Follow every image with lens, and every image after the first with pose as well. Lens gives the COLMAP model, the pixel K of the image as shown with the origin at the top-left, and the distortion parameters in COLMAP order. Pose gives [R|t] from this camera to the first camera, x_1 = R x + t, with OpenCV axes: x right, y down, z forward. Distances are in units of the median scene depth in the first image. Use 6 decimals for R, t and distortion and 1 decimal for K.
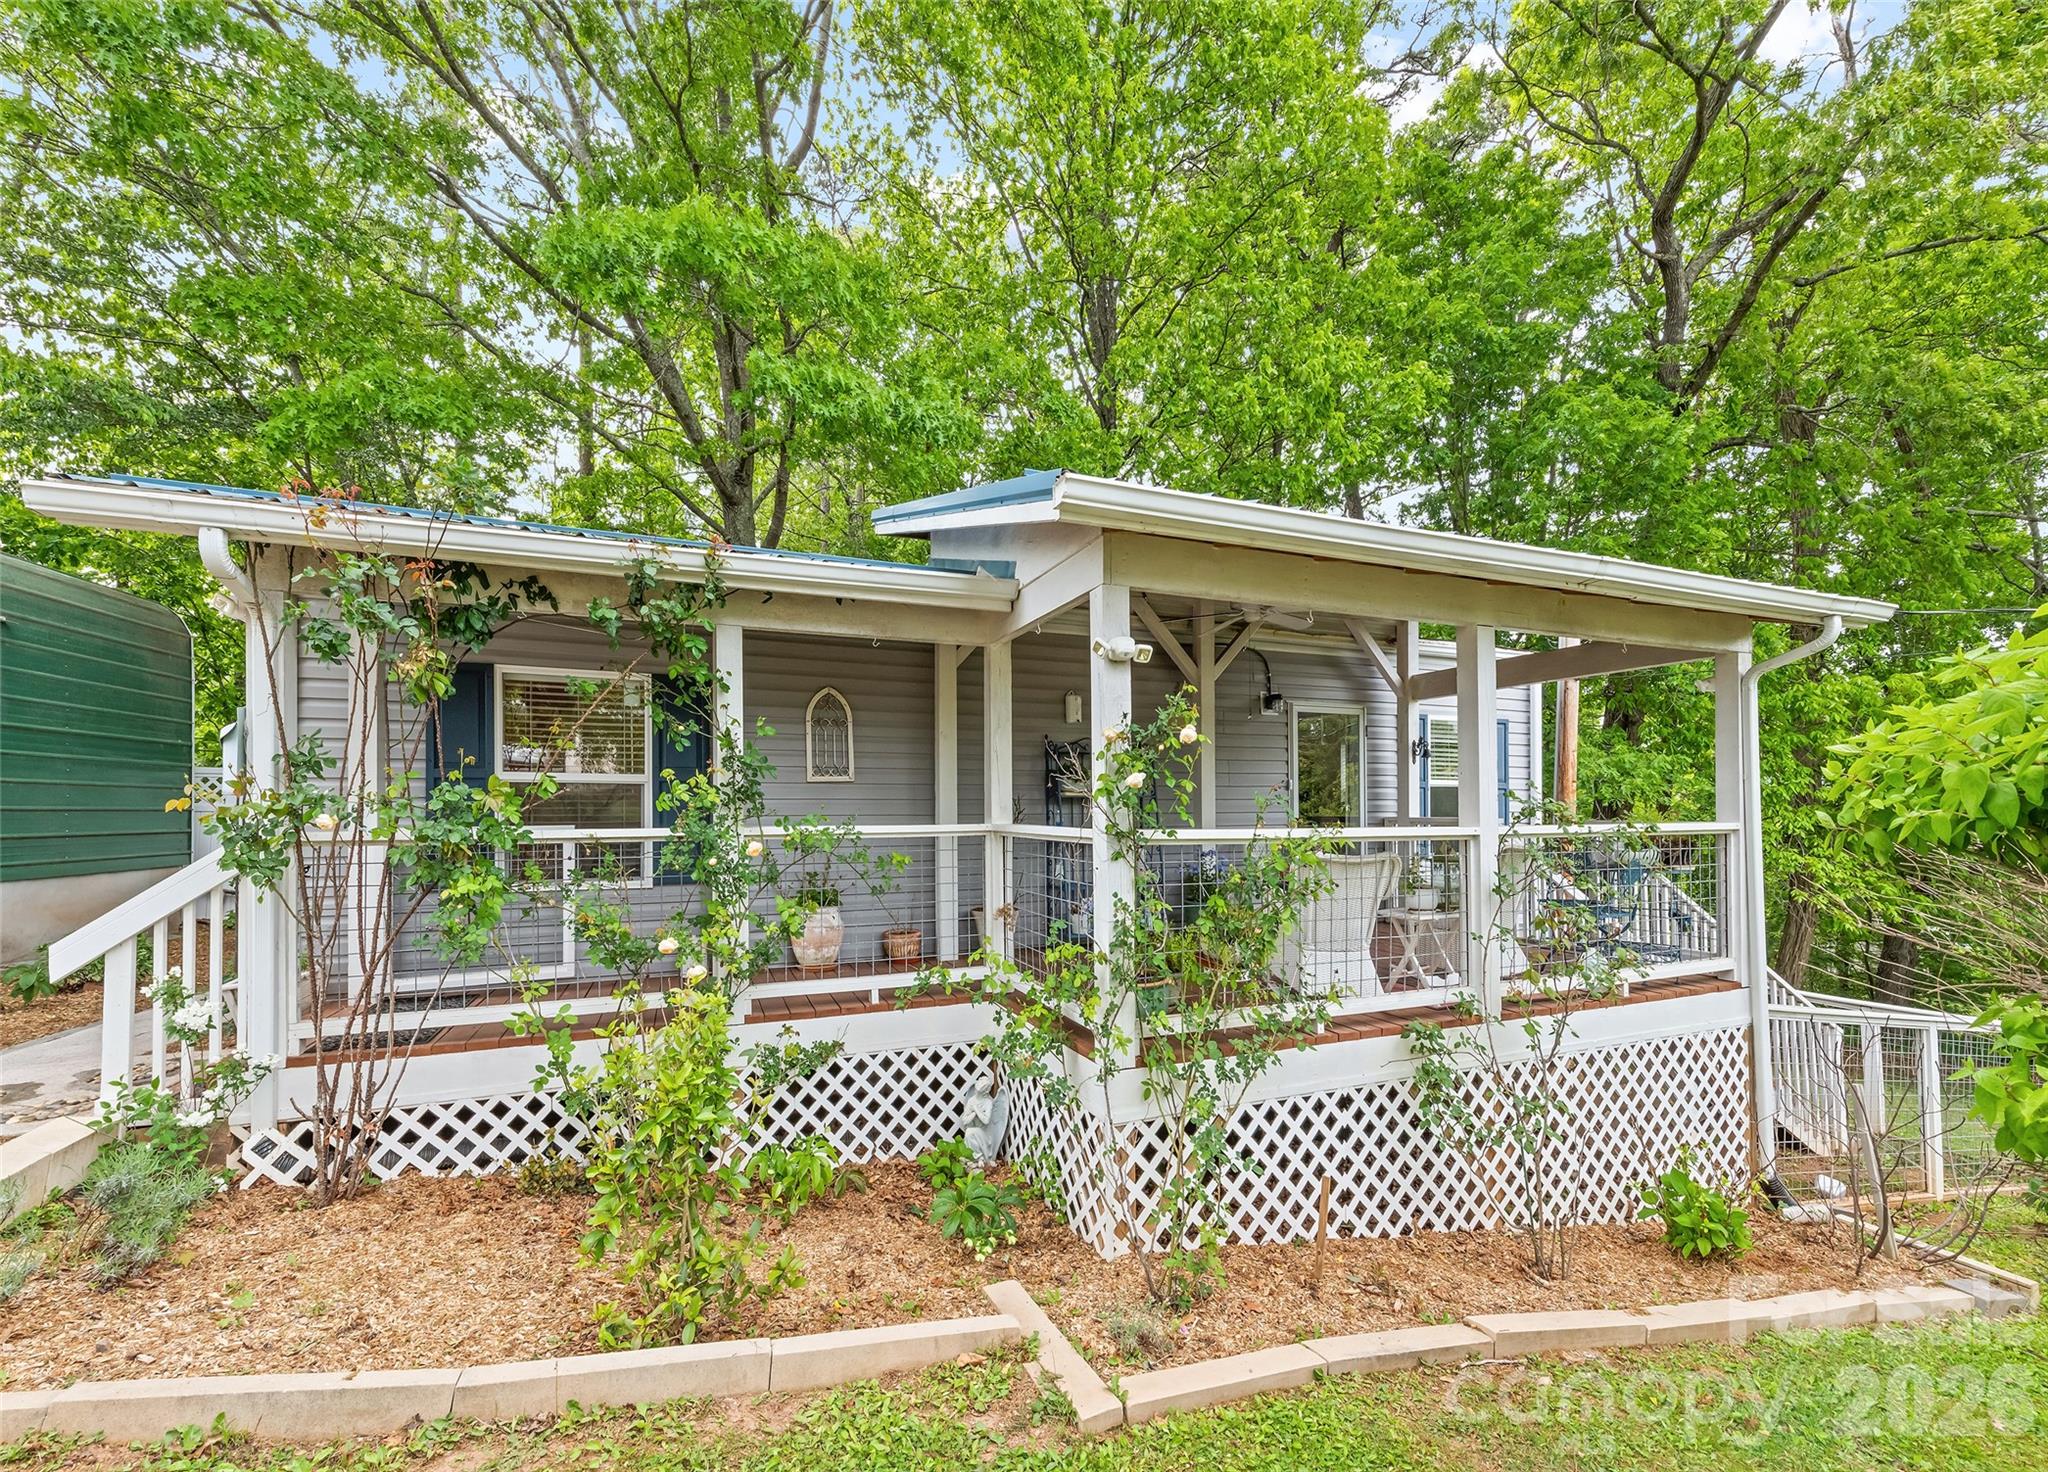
lens RADIAL K [[817.0, 0, 1035.1], [0, 817.0, 733.4], [0, 0, 1]] dist [-0.000627, -0.000654]
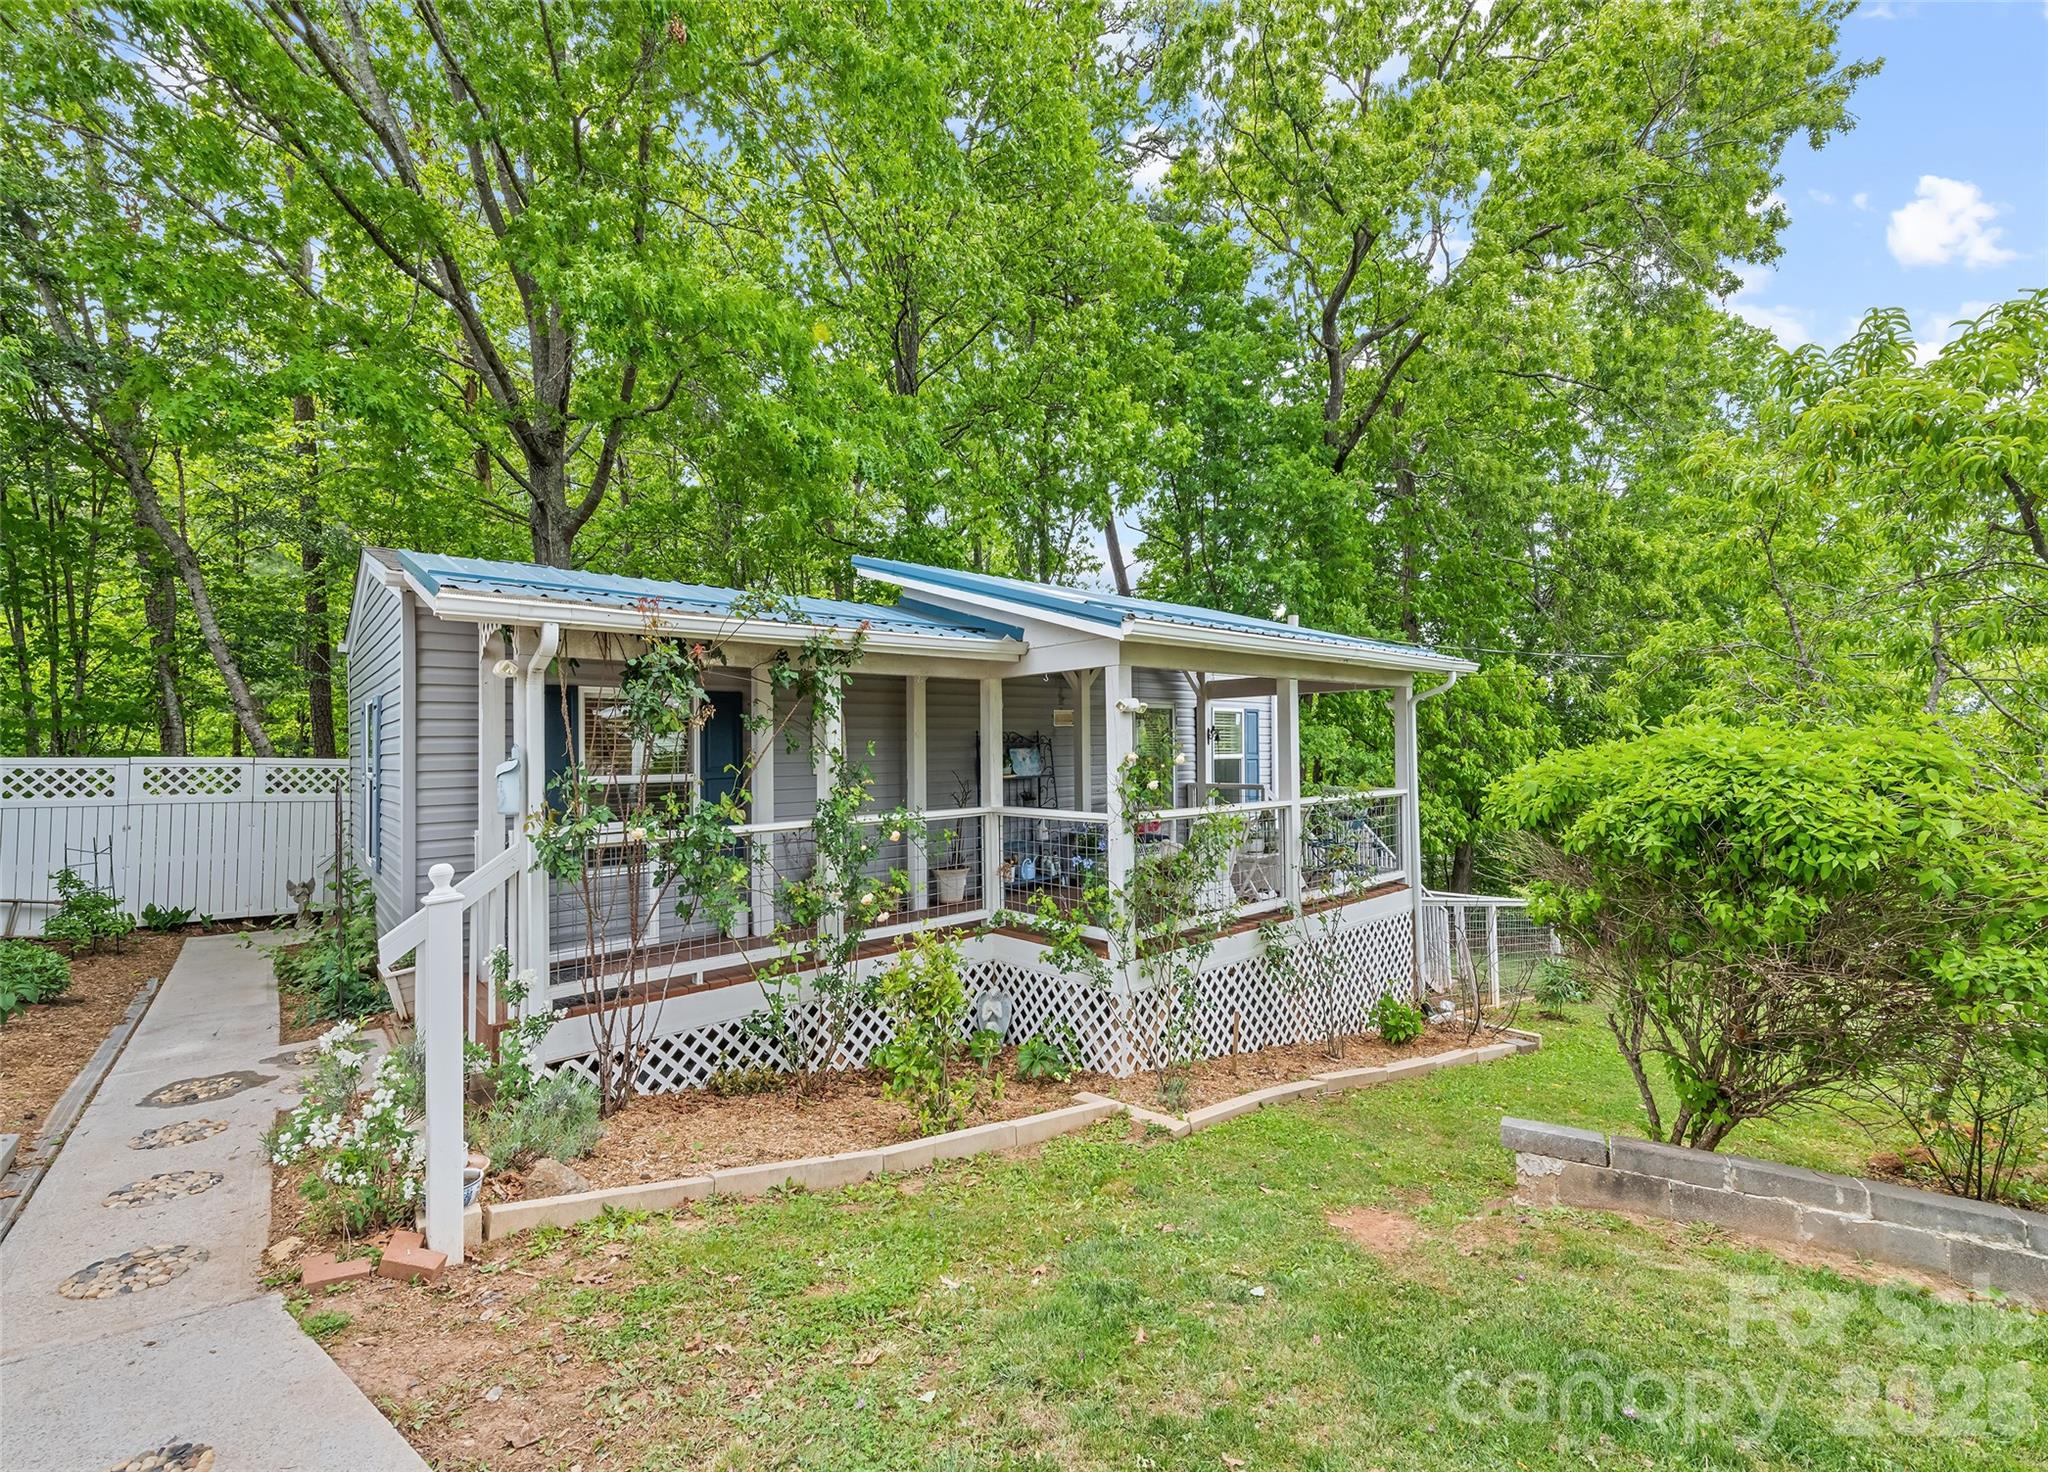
lens RADIAL K [[872.0, 0, 1024.0], [0, 872.0, 736.0], [0, 0, 1]] dist [-0.001029, -0.000021]
pose [[0.936278, -0.008518, 0.351157, -0.569654], [-0.010662, 0.998556, 0.052650, -0.089980], [-0.351099, -0.053039, 0.934835, -0.407304]]
